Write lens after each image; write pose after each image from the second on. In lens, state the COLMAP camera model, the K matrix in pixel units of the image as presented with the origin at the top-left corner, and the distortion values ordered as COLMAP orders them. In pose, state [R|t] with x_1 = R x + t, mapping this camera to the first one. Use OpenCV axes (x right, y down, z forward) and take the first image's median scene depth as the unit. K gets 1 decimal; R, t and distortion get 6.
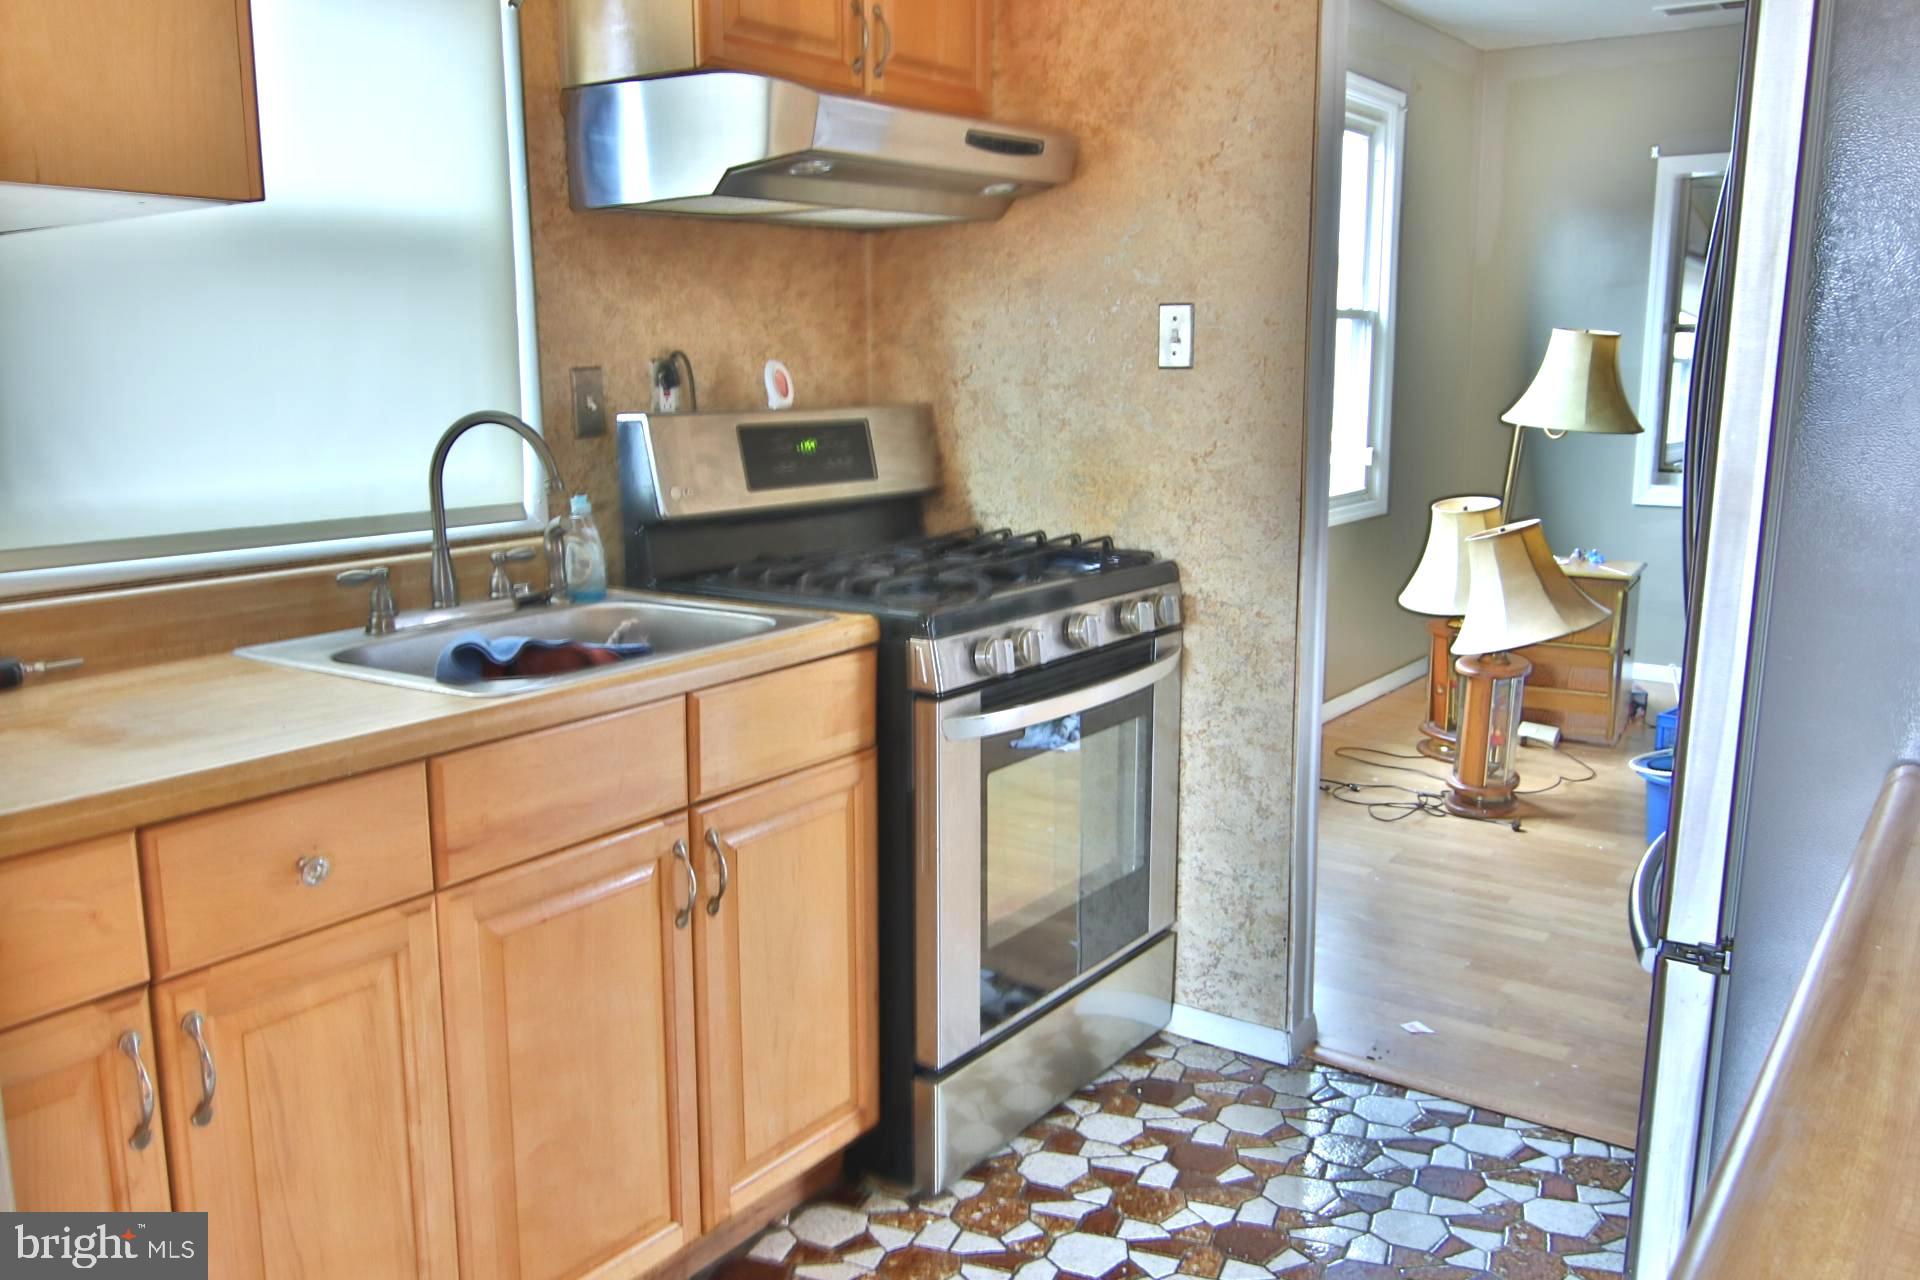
lens RADIAL K [[1547.9, 0, 960.0], [0, 1547.9, 640.0], [0, 0, 1]] dist [-0.007768, -0.003006]
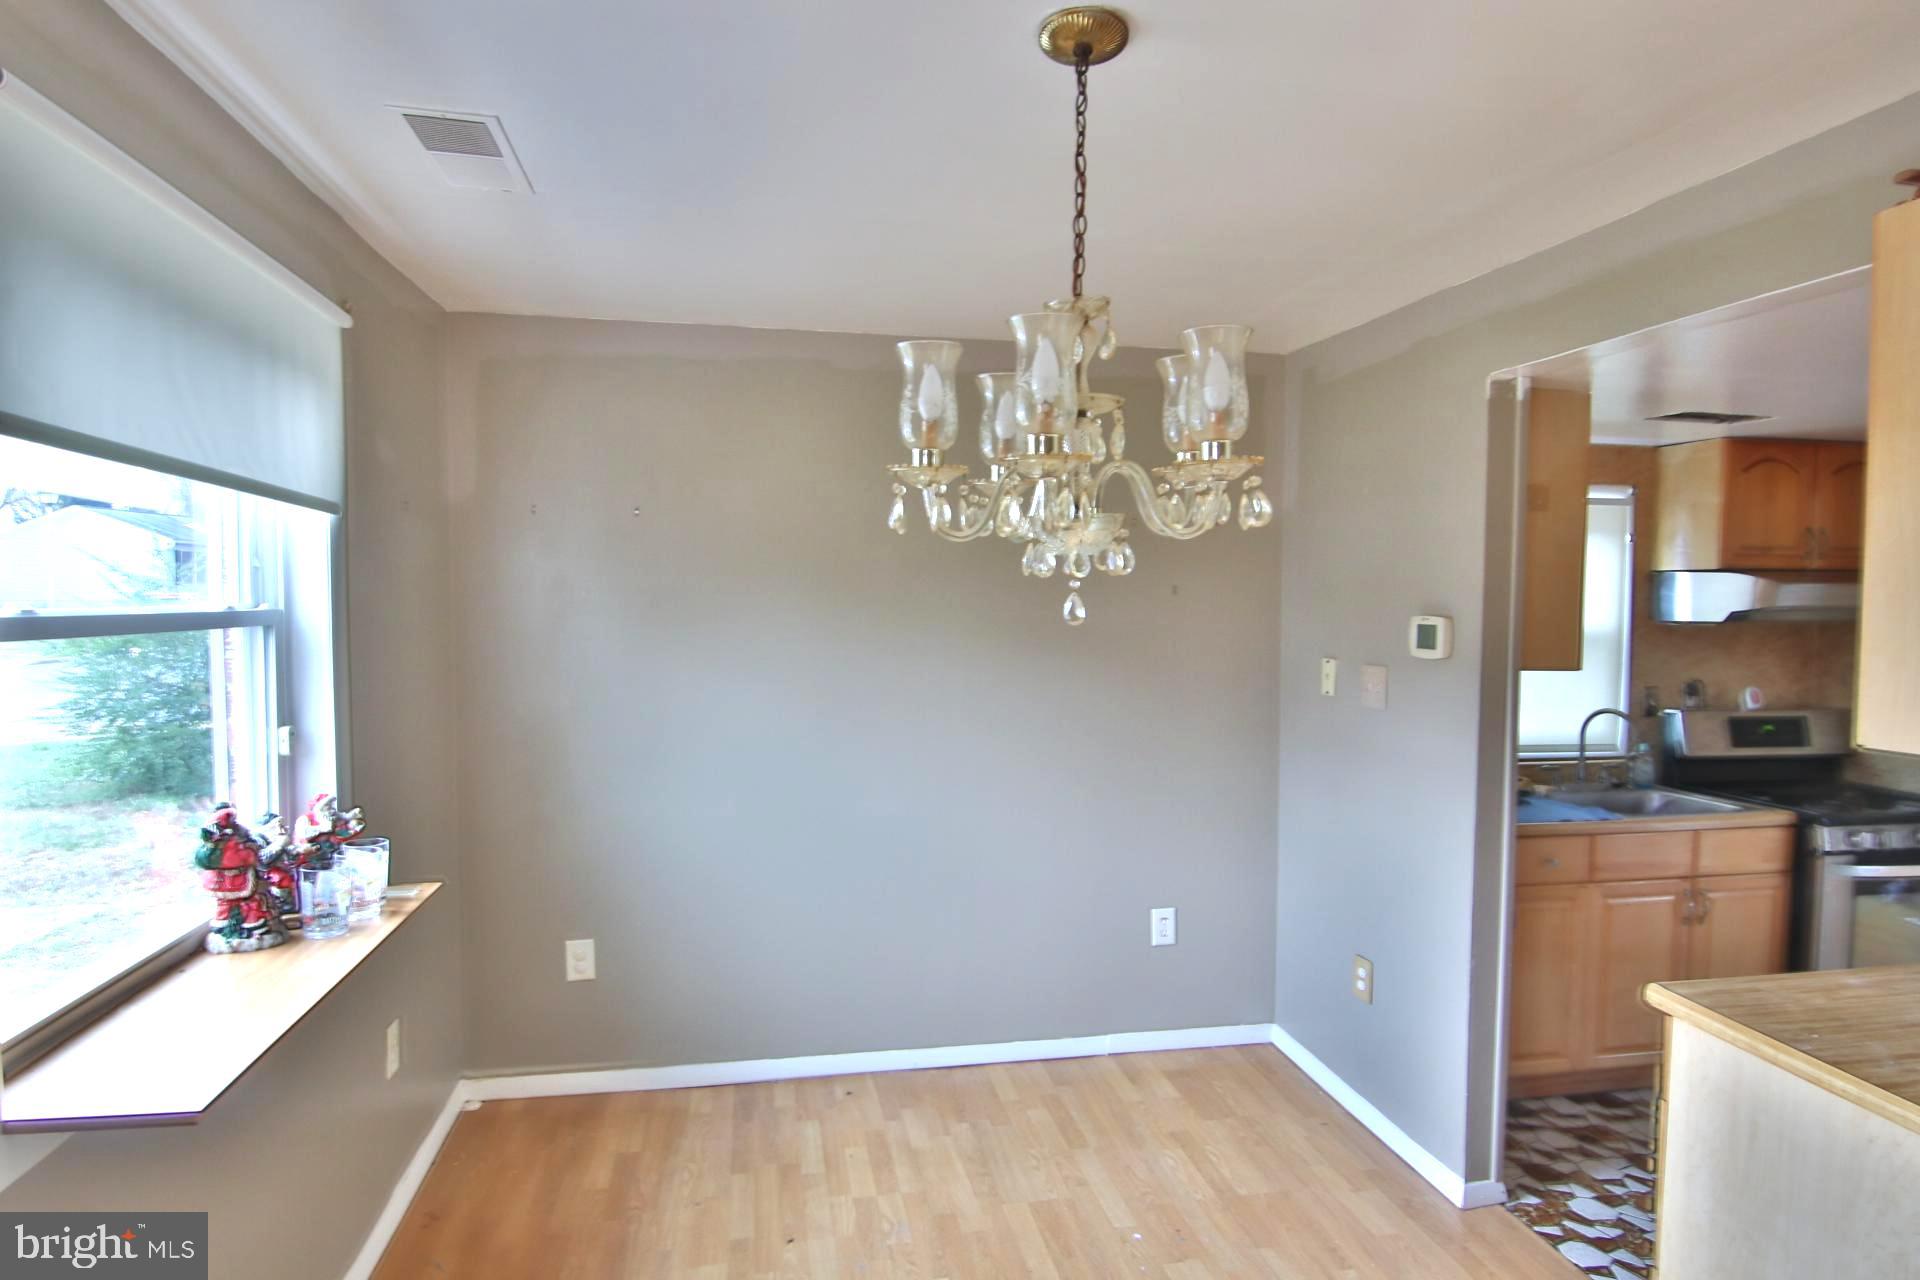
lens RADIAL K [[1046.3, 0, 960.0], [0, 1046.3, 640.0], [0, 0, 1]] dist [-0.001618, -0.000557]
pose [[0.713226, 0.043098, -0.699608, 0.124267], [-0.130312, 0.988860, -0.071932, 0.002925], [0.688714, 0.142471, 0.710897, -0.907451]]
